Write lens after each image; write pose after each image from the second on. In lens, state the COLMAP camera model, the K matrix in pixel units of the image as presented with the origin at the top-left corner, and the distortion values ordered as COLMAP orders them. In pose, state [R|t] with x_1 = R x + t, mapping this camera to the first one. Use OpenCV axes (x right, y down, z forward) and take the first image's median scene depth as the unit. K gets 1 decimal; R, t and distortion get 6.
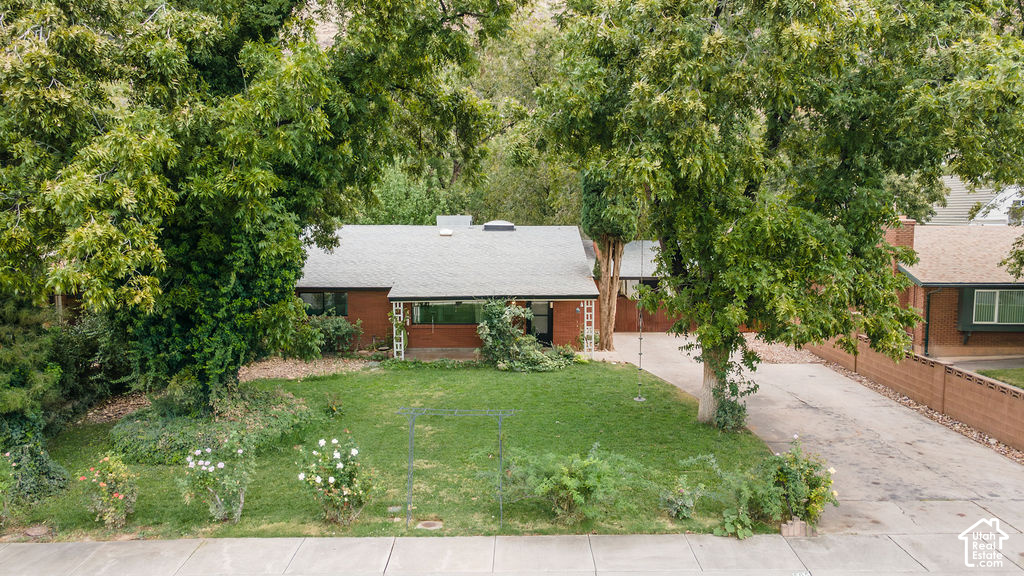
lens RADIAL K [[751.9, 0, 512.4], [0, 751.9, 288.3], [0, 0, 1]] dist [0.030828, 0.011596]
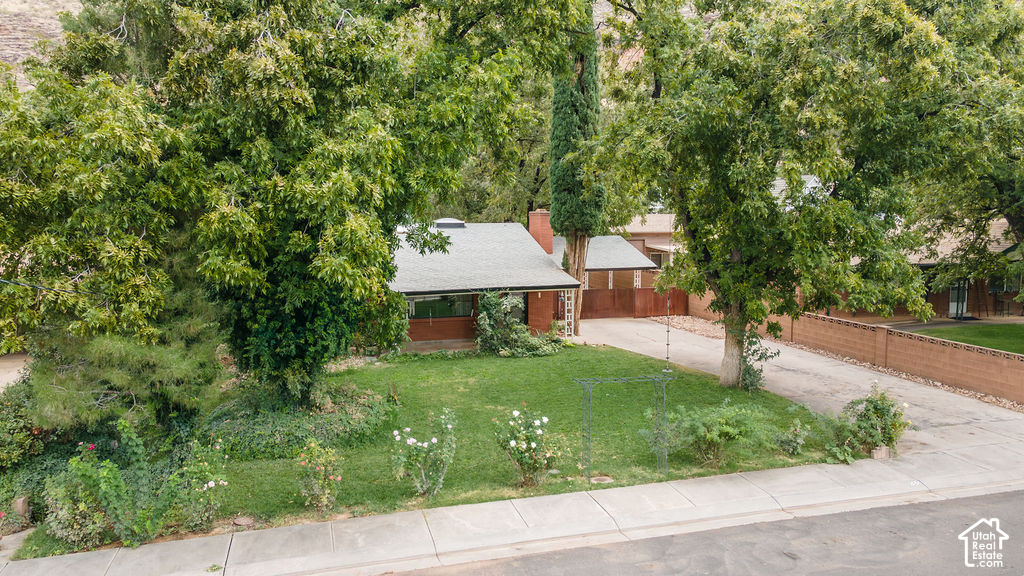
lens RADIAL K [[751.9, 0, 510.1], [0, 751.9, 287.2], [0, 0, 1]] dist [0.030828, 0.011596]
pose [[0.964034, -0.031450, 0.263912, -0.497291], [0.032300, 0.999478, 0.001117, 0.015135], [-0.263809, 0.007448, 0.964546, -0.061940]]
